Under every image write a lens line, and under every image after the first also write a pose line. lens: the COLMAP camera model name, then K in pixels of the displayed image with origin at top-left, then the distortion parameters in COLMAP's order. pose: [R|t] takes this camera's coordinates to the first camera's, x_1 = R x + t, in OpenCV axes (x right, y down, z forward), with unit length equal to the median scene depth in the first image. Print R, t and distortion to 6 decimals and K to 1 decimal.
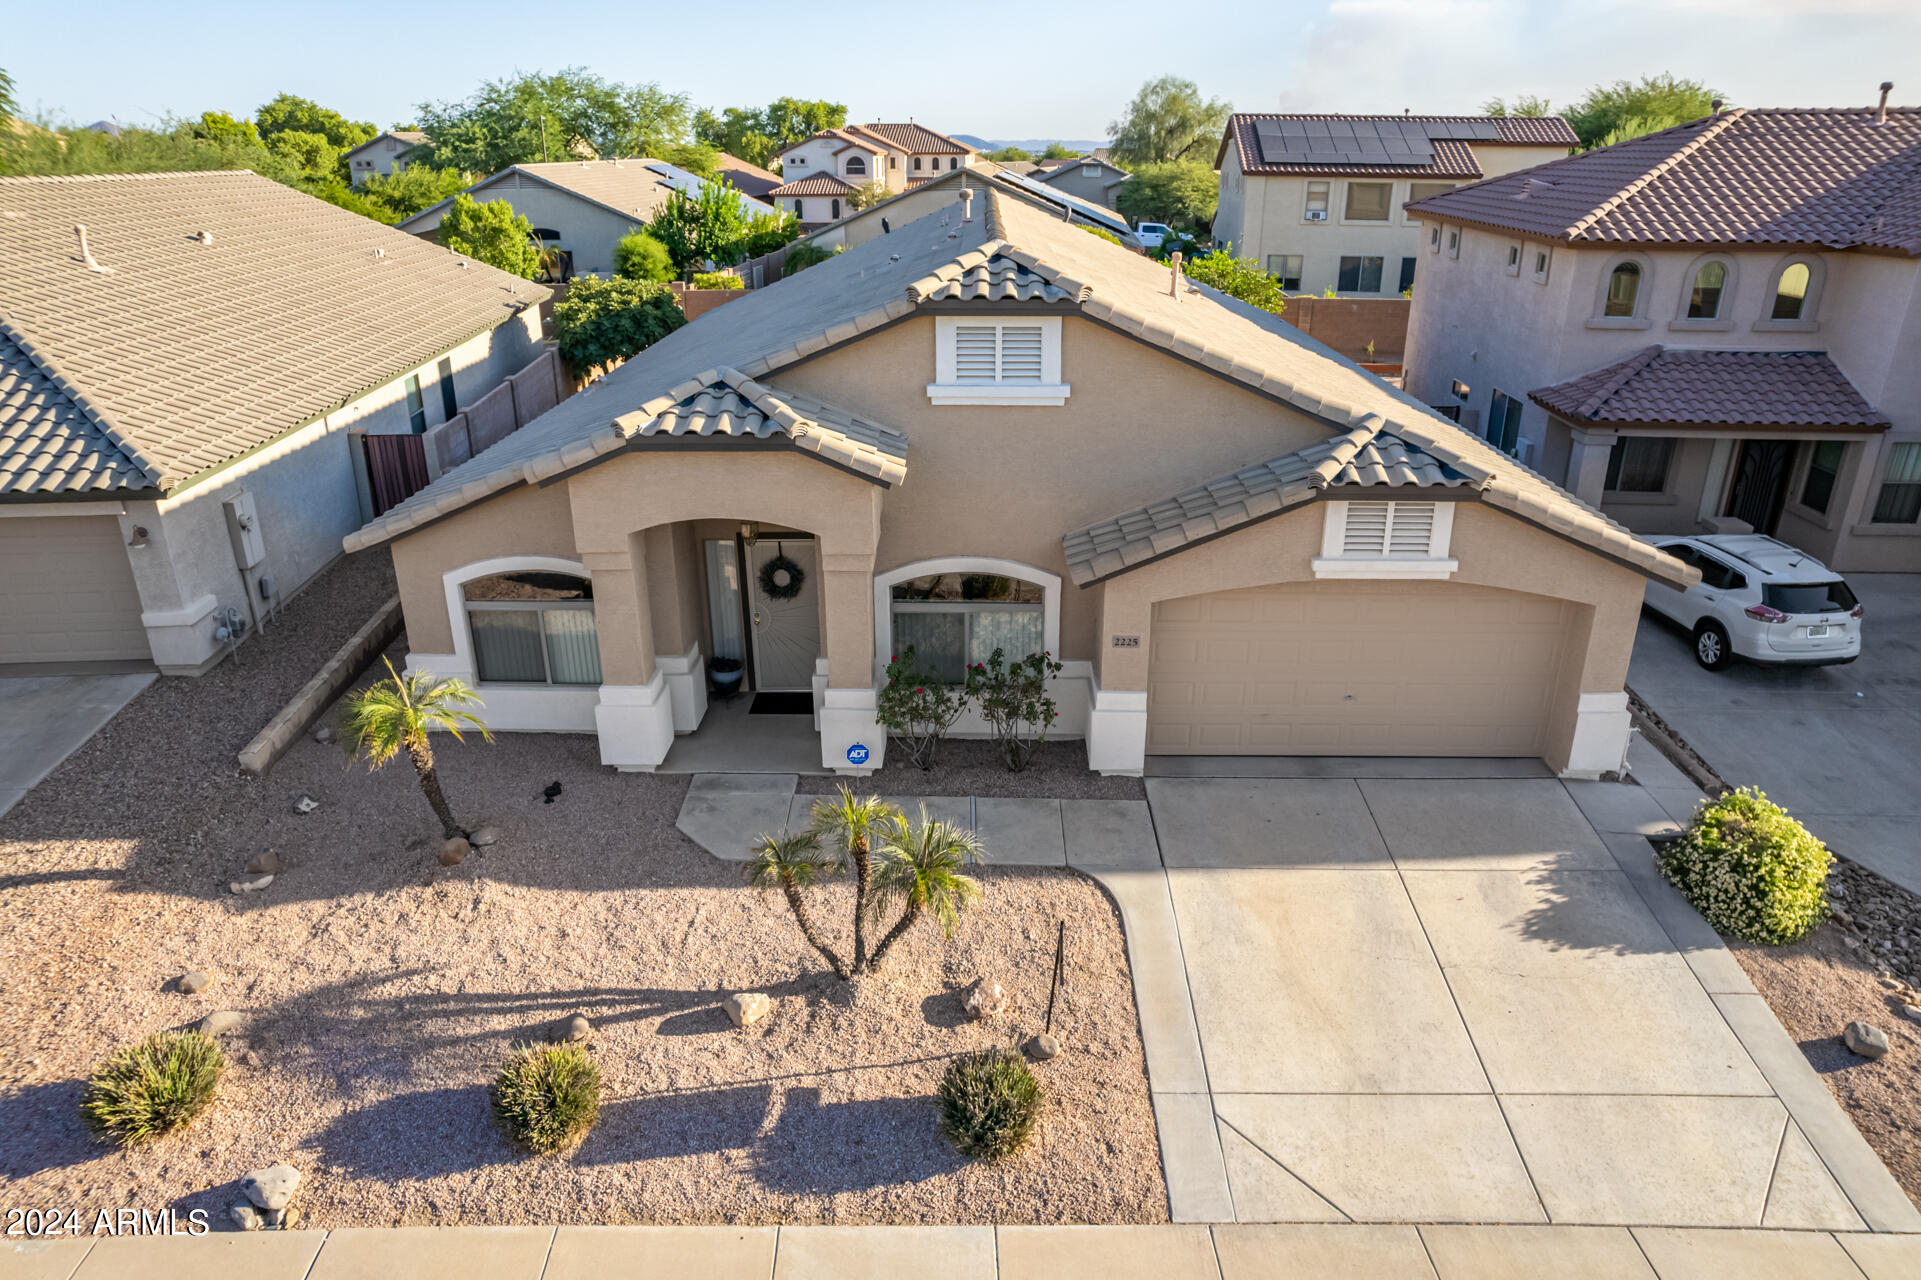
lens RADIAL K [[1226.5, 0, 958.8], [0, 1226.5, 636.2], [0, 0, 1]] dist [-0.056773, 0.051730]
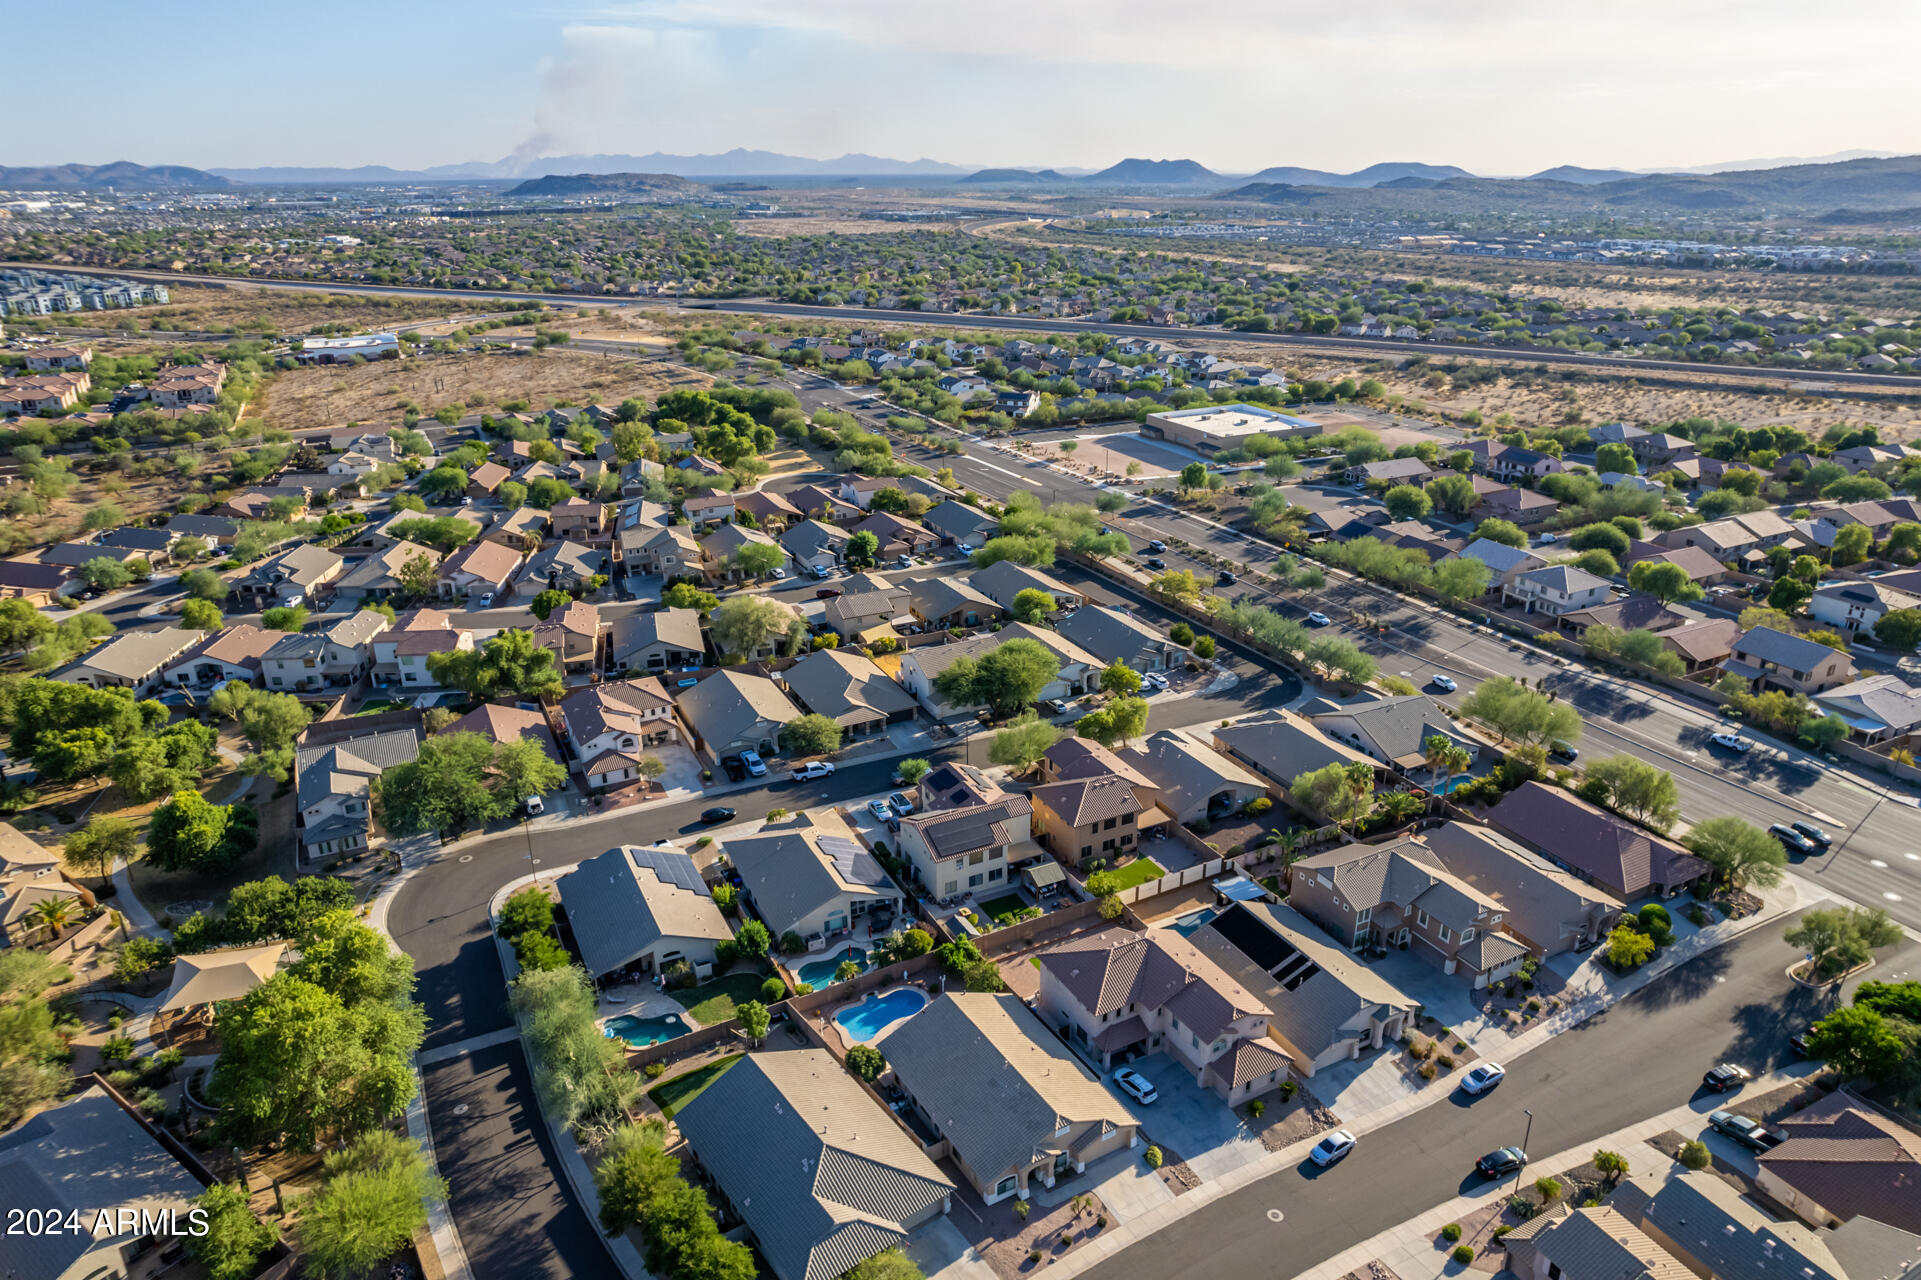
lens RADIAL K [[1226.5, 0, 966.9], [0, 1226.5, 640.9], [0, 0, 1]] dist [-0.056773, 0.051730]
pose [[0.851697, -0.188487, 0.488962, -4.087514], [0.197516, 0.979723, 0.033626, -4.051349], [-0.485386, 0.067938, 0.871657, -6.254526]]
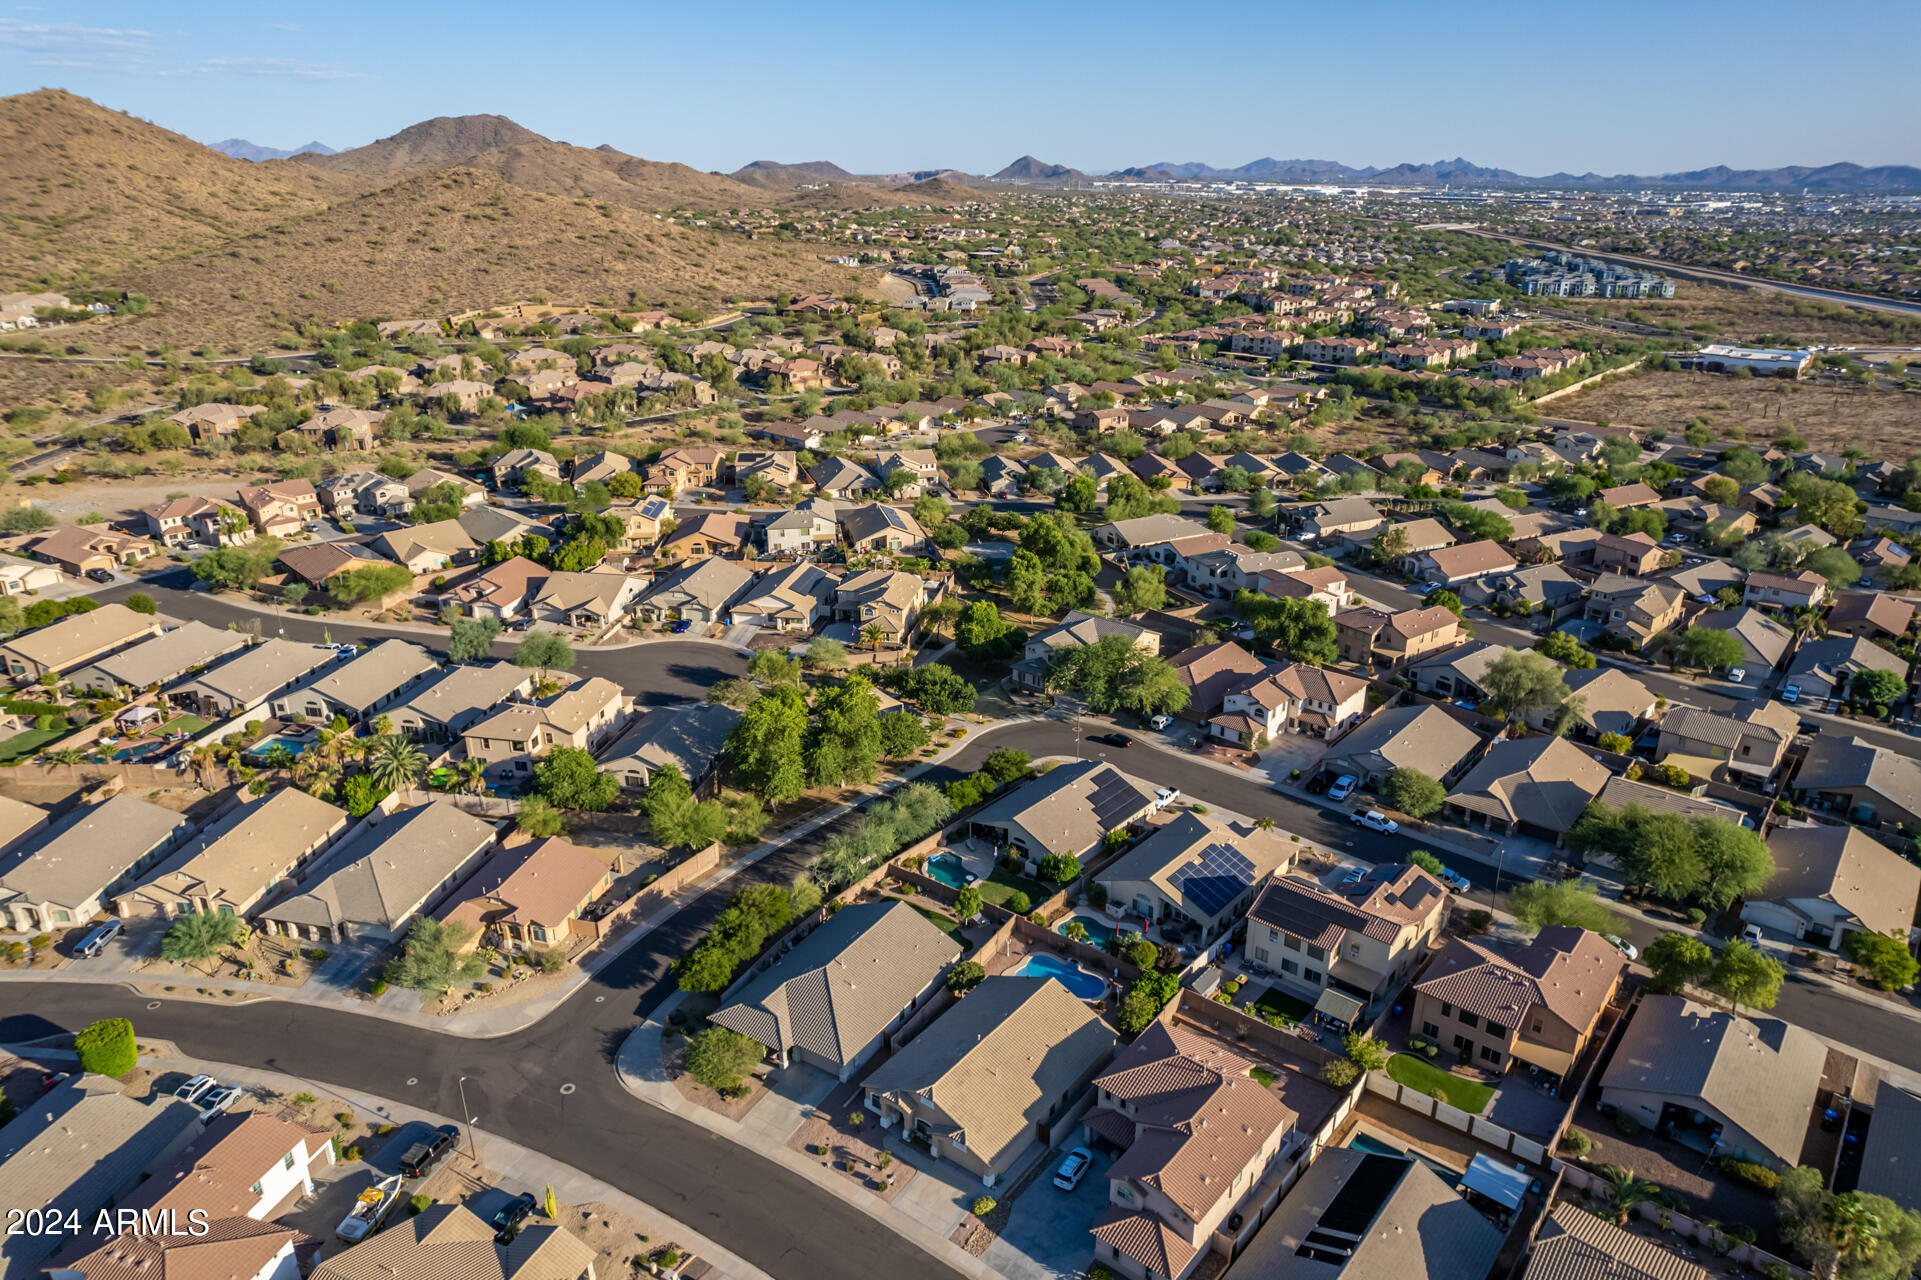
lens RADIAL K [[1226.5, 0, 974.4], [0, 1226.5, 646.2], [0, 0, 1]] dist [-0.056773, 0.051730]
pose [[0.813178, 0.220335, -0.538696, 4.339589], [-0.227315, 0.972293, 0.054545, -4.015401], [0.535788, 0.078099, 0.840733, -6.358631]]
